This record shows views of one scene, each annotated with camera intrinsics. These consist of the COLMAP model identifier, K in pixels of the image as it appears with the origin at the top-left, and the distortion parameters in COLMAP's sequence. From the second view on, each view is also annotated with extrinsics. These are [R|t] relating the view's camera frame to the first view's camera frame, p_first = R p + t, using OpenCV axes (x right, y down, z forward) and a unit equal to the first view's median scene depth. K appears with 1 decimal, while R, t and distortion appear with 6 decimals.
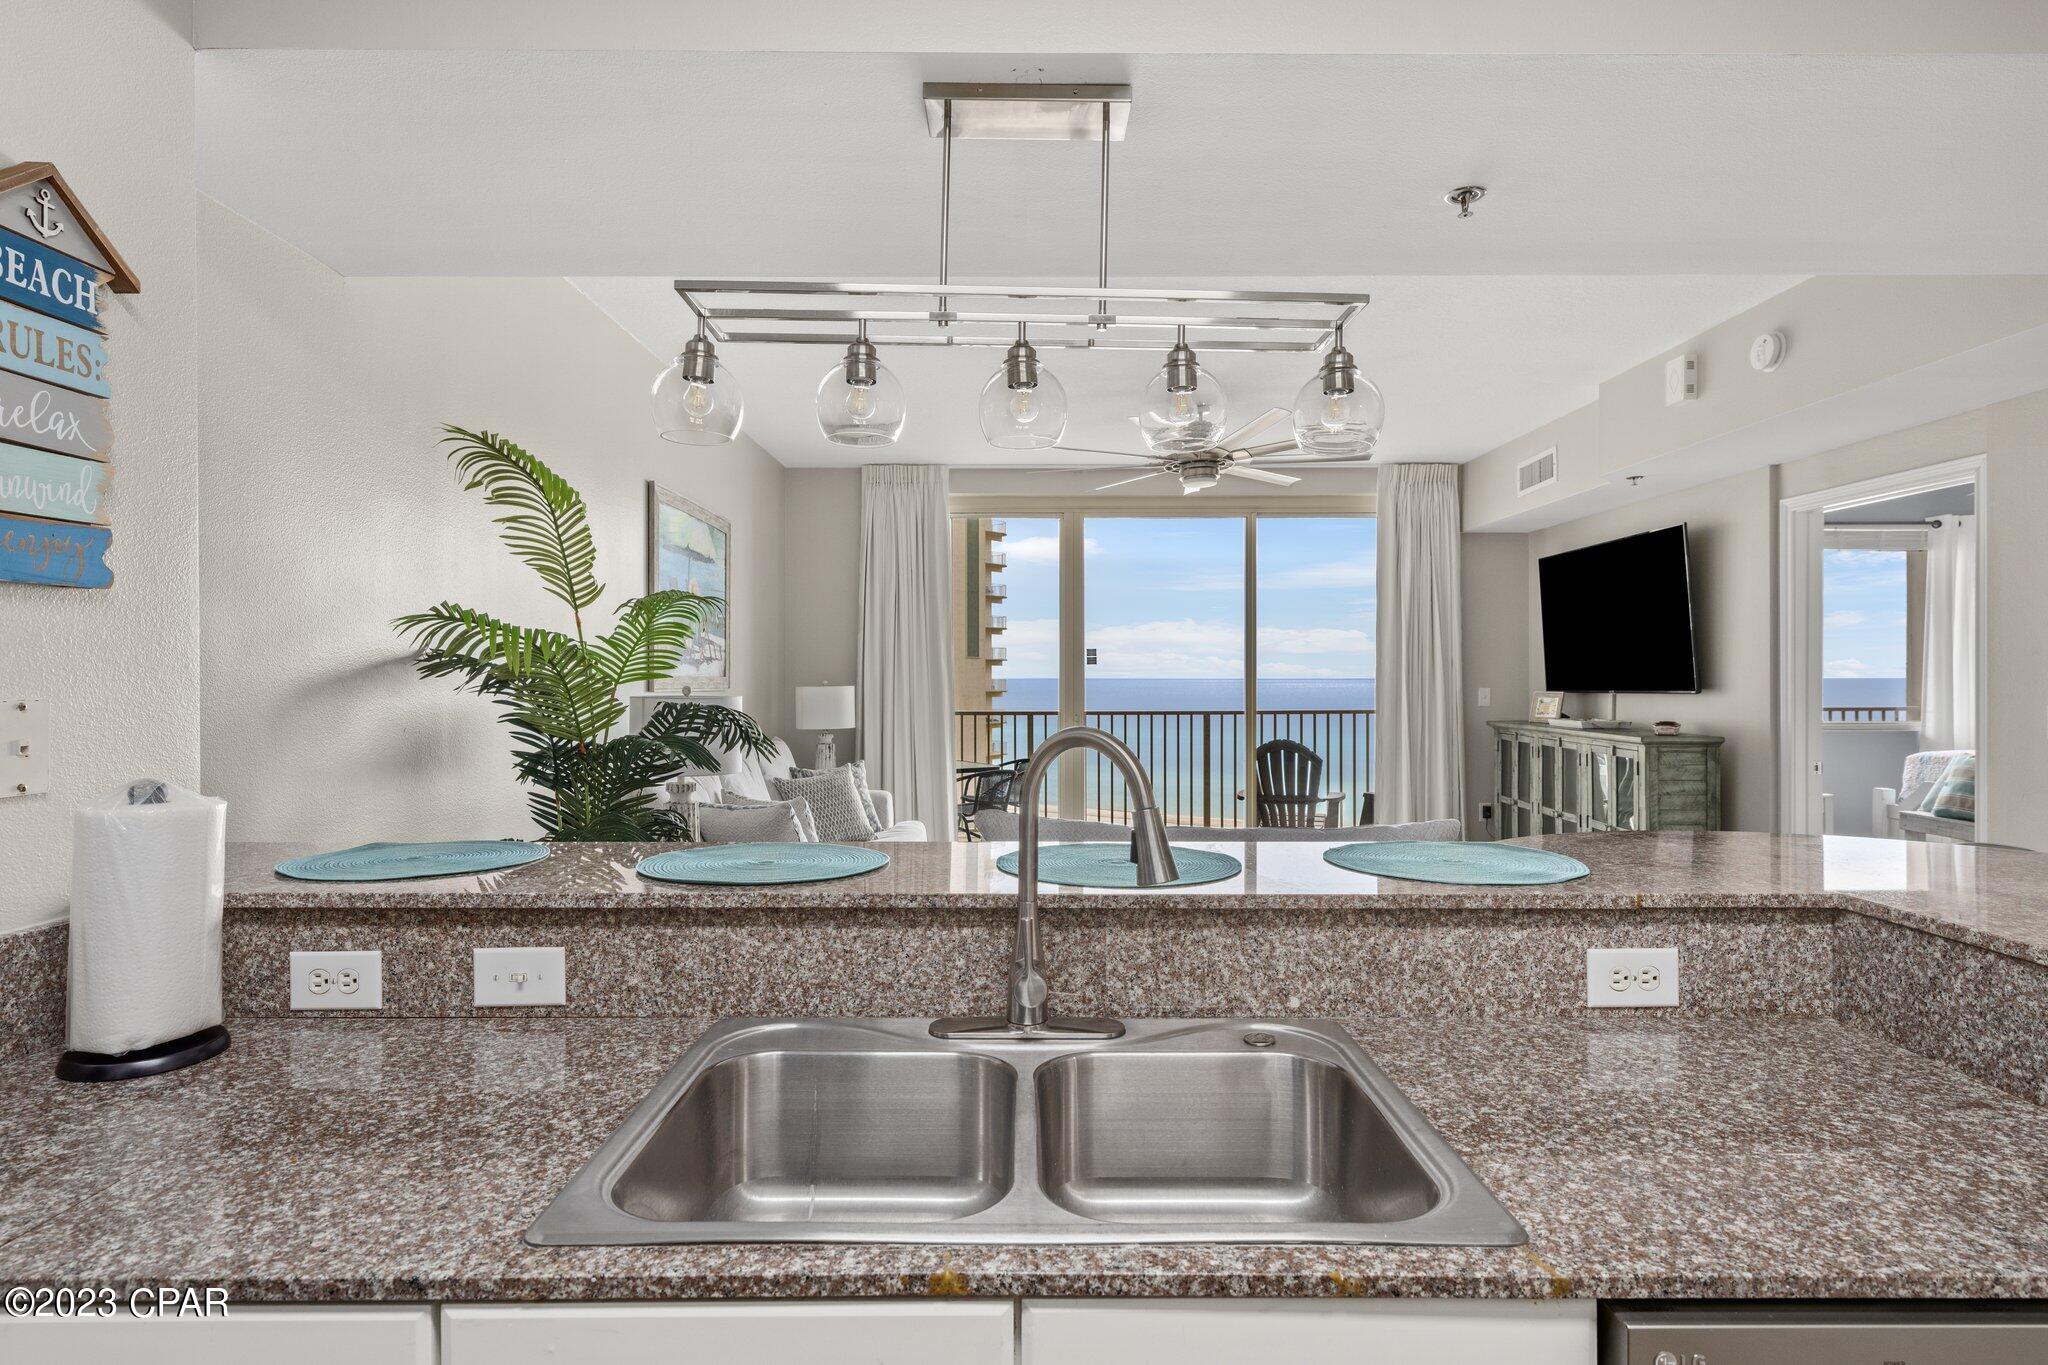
lens RADIAL K [[1060.5, 0, 1032.2], [0, 1060.5, 680.8], [0, 0, 1]] dist [0.004320, 0.000961]
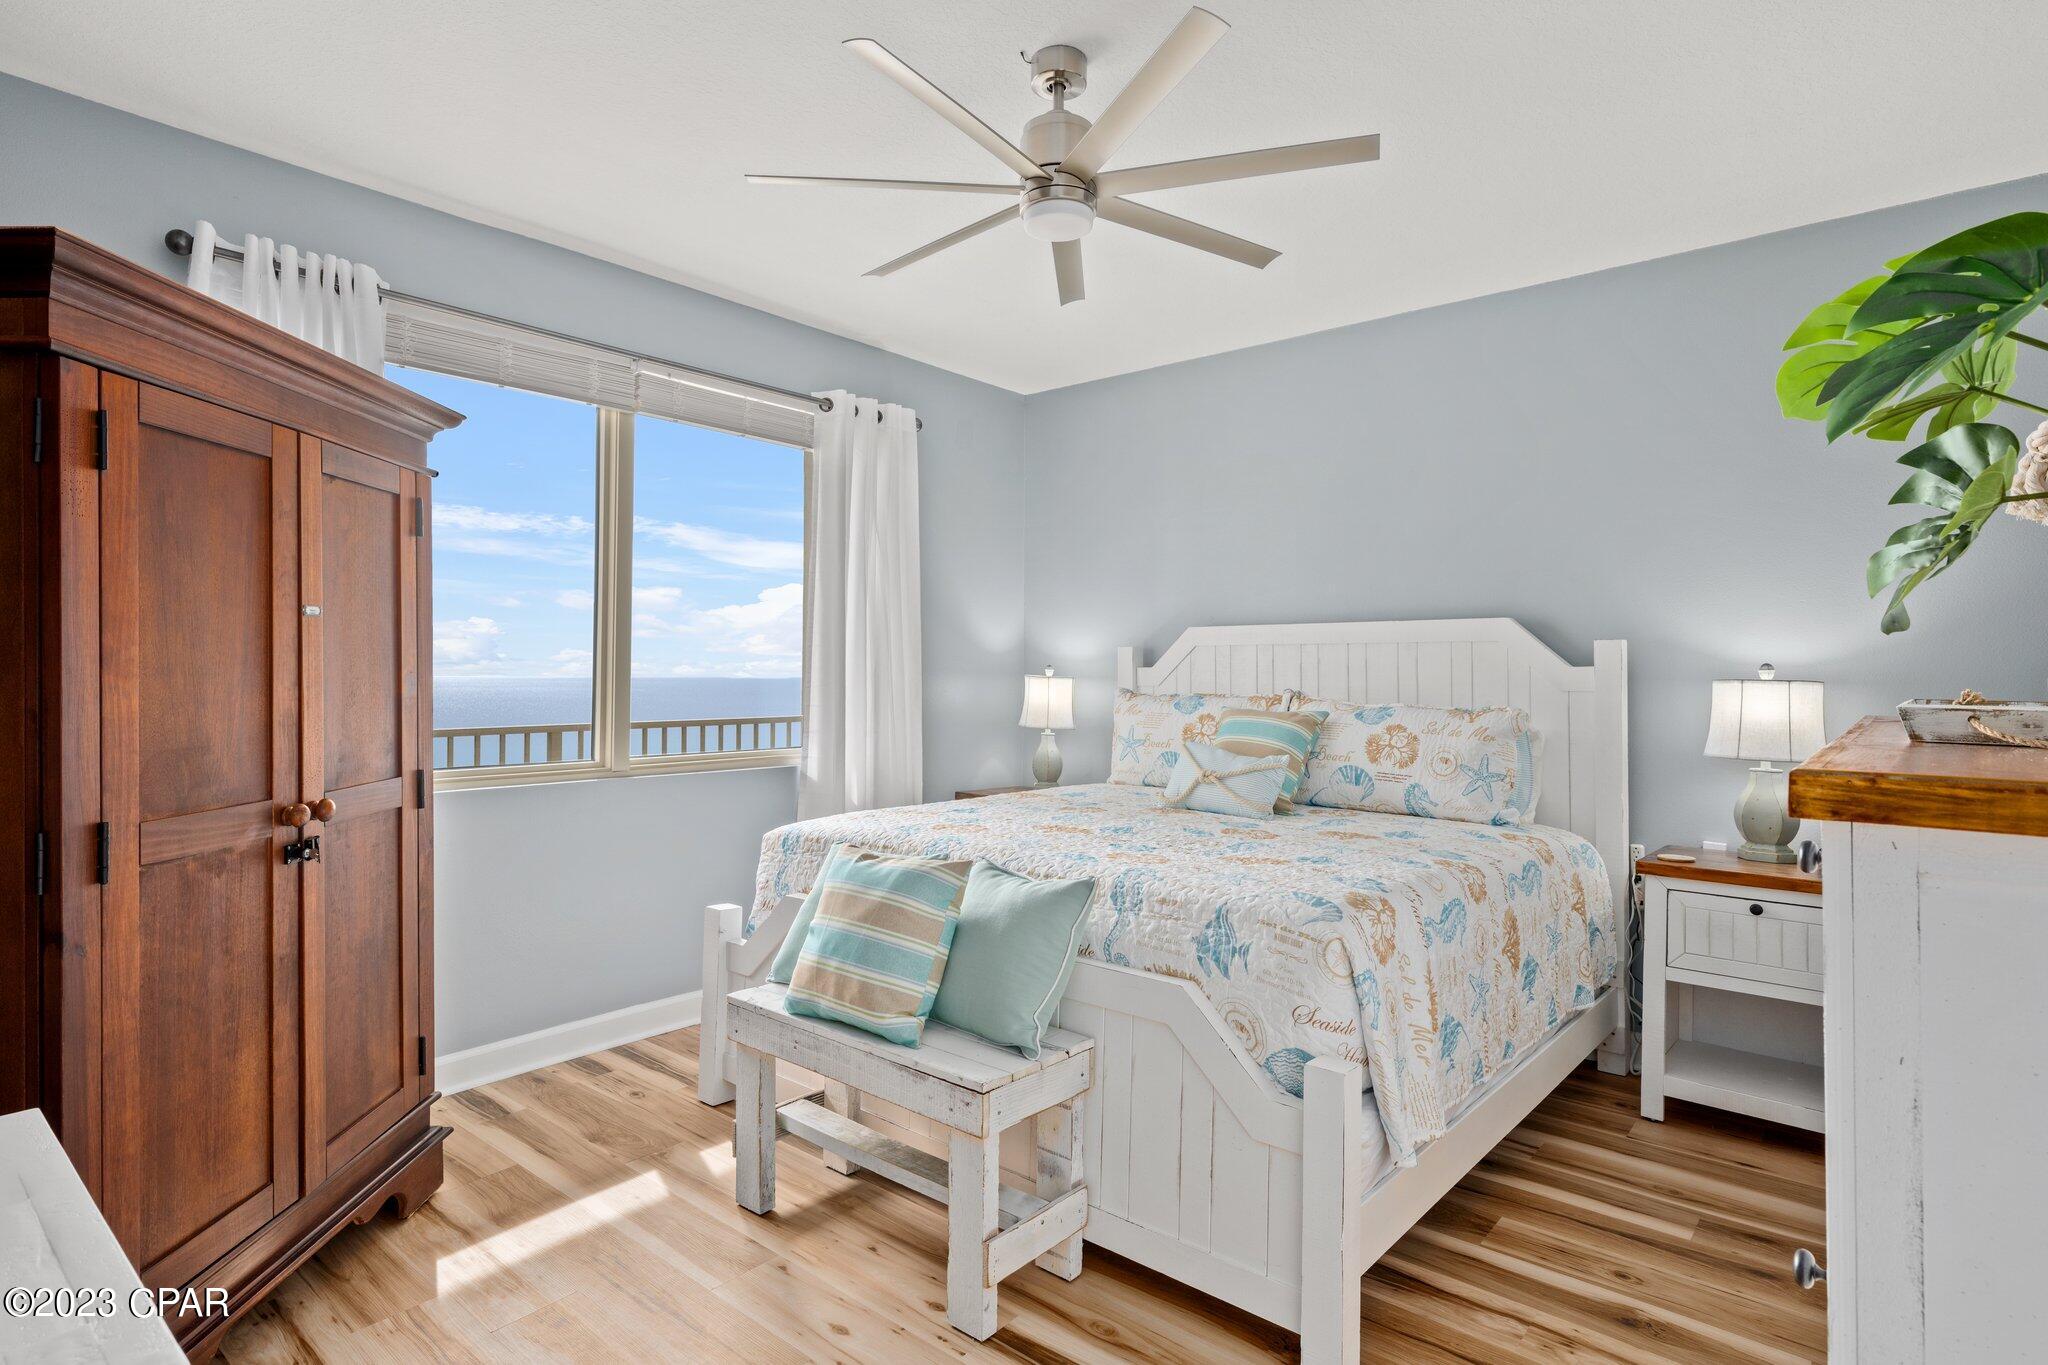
lens RADIAL K [[1062.8, 0, 1029.3], [0, 1062.8, 659.4], [0, 0, 1]] dist [0.002776, 0.000146]
pose [[0.647197, 0.016986, 0.762134, 0.587390], [-0.000746, 0.999765, -0.021649, 0.002117], [-0.762323, 0.013443, 0.647058, 0.657669]]
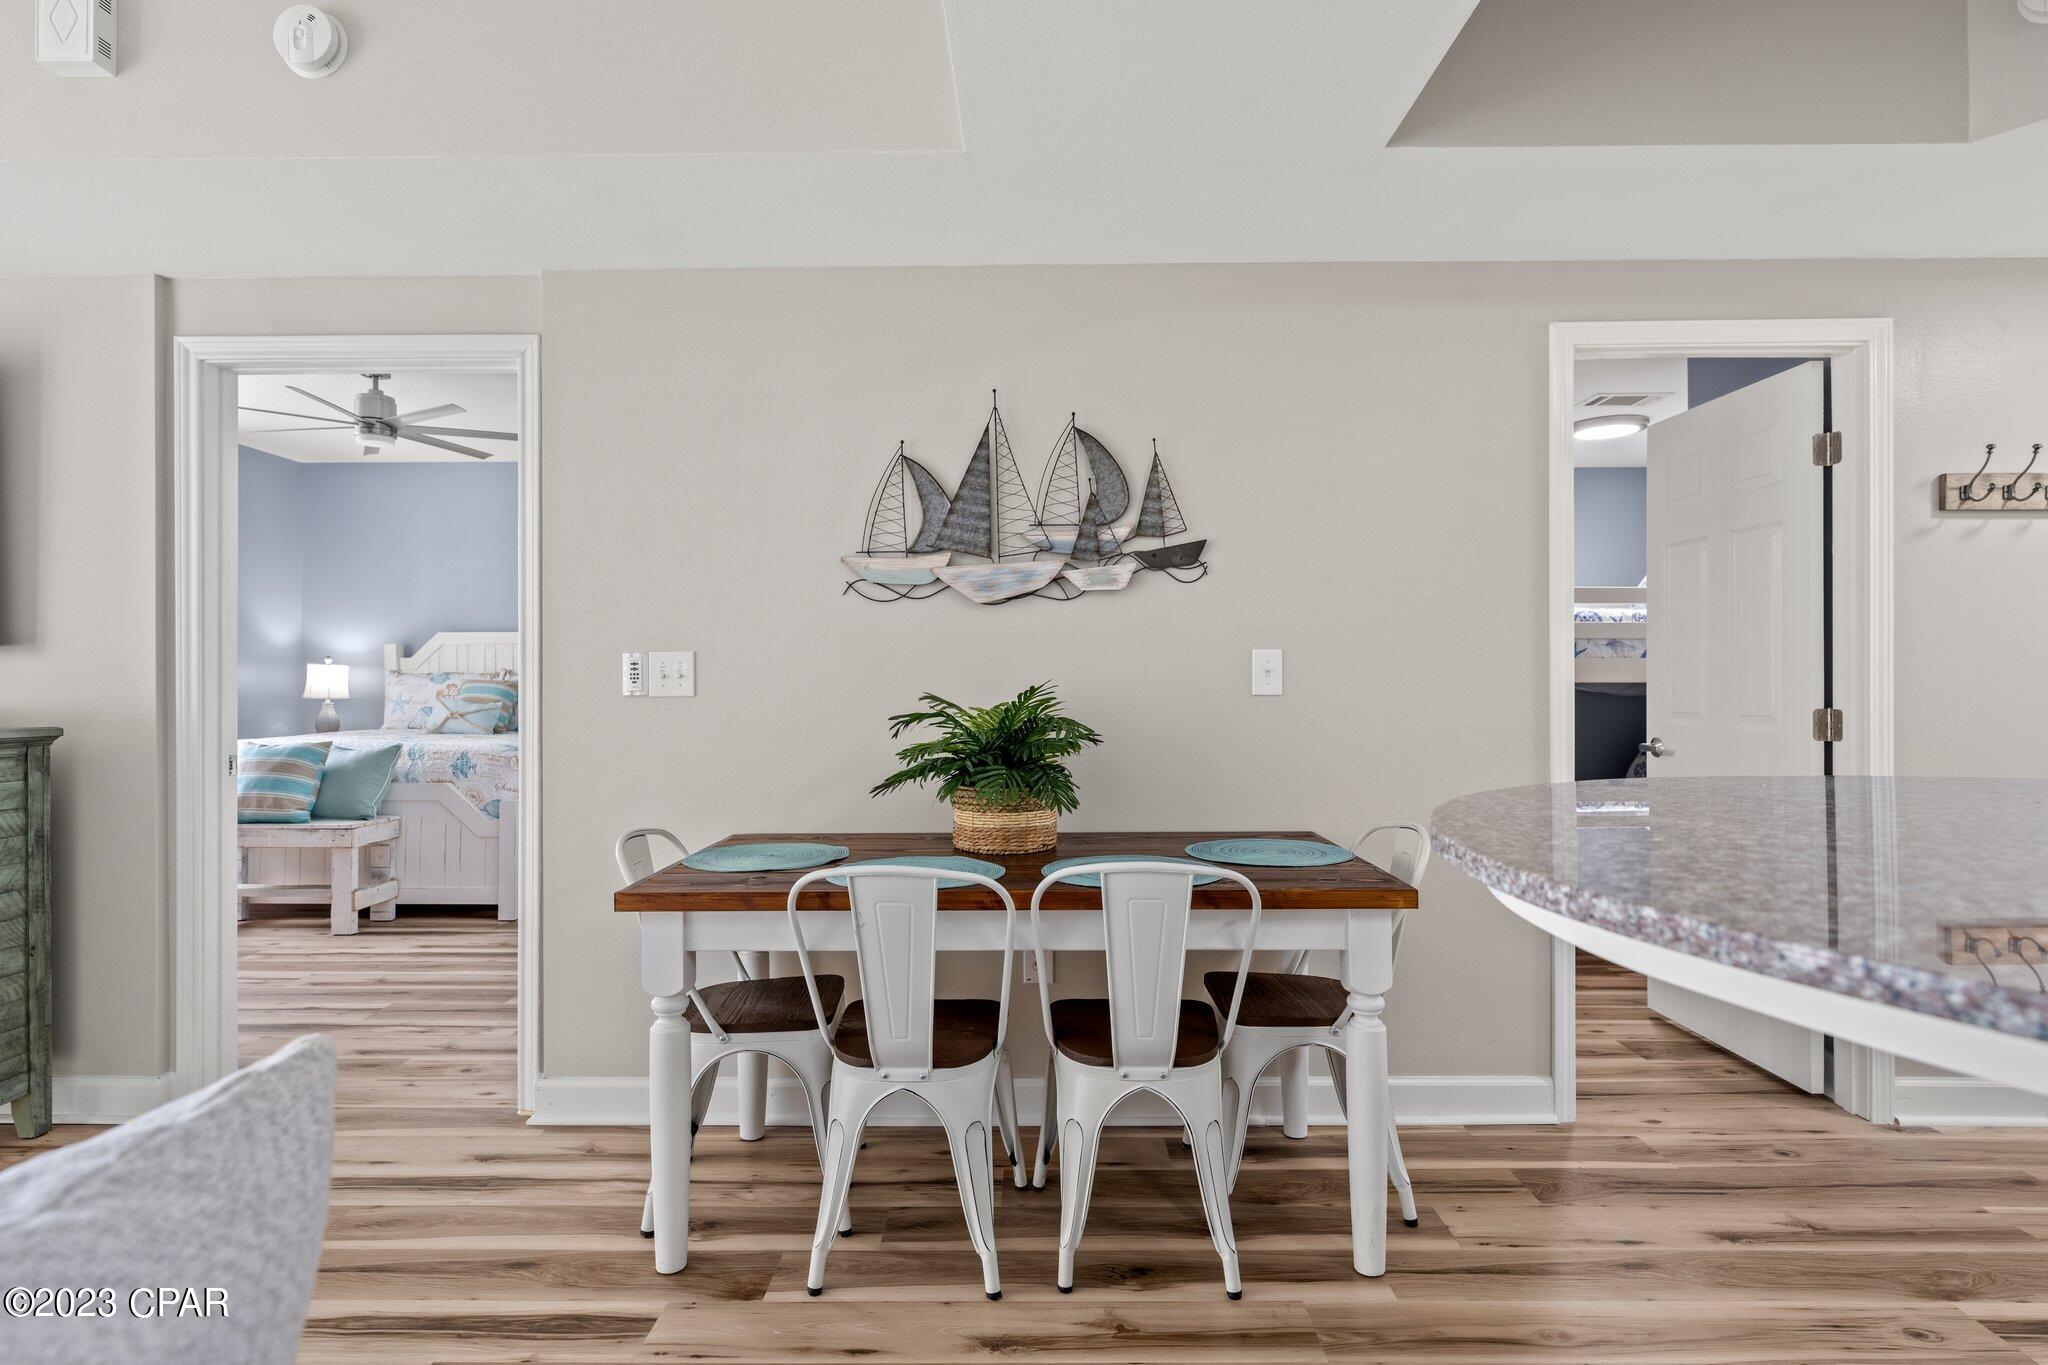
lens RADIAL K [[1027.8, 0, 1024.0], [0, 1027.8, 682.5], [0, 0, 1]] dist [0.003315, -0.000588]
pose [[0.020326, 0.000934, 0.999793, 0.086436], [0.009933, 0.999950, -0.001136, 0.027359], [-0.999744, 0.009954, 0.020316, 0.373833]]
